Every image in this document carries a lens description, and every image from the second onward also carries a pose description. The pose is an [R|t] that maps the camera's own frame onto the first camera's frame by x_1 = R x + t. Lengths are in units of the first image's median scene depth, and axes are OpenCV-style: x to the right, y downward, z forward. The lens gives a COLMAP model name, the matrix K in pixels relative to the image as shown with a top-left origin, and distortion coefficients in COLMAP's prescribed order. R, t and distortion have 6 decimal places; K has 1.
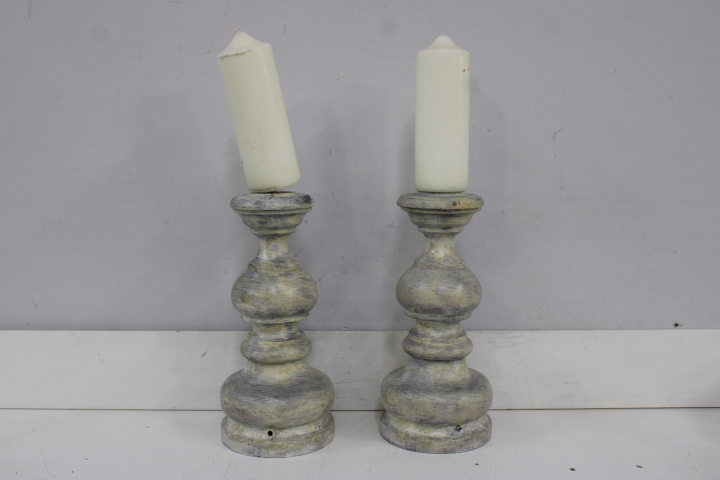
lens RADIAL K [[742.0, 0, 361.6], [0, 742.0, 238.6], [0, 0, 1]] dist [-0.090518, 0.000000]
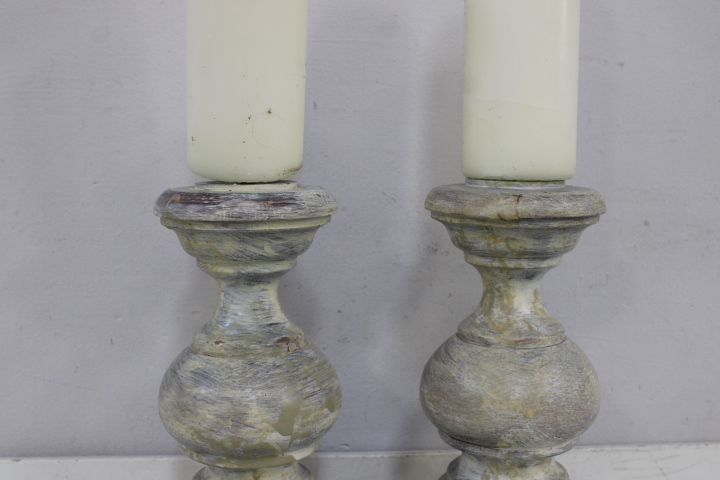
lens RADIAL K [[816.2, 0, 359.4], [0, 816.2, 242.3], [0, 0, 1]] dist [-0.065458, 0.000000]
pose [[0.998950, -0.007068, 0.045266, -0.042056], [0.007212, 0.999969, -0.003002, -0.023912], [-0.045243, 0.003325, 0.998970, 0.494322]]
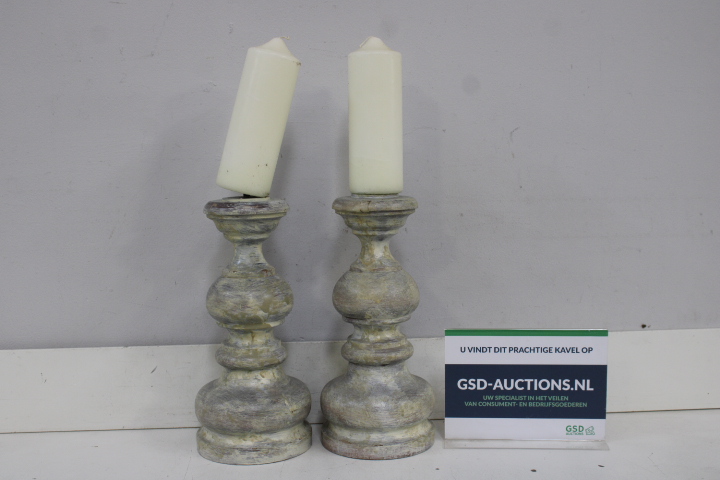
lens RADIAL K [[849.4, 0, 362.2], [0, 849.4, 241.4], [0, 0, 1]] dist [-0.066745, 0.000000]
pose [[0.998757, -0.024351, 0.043493, 0.013663], [0.025096, 0.999546, -0.016663, 0.017485], [-0.043067, 0.017733, 0.998915, -0.121008]]
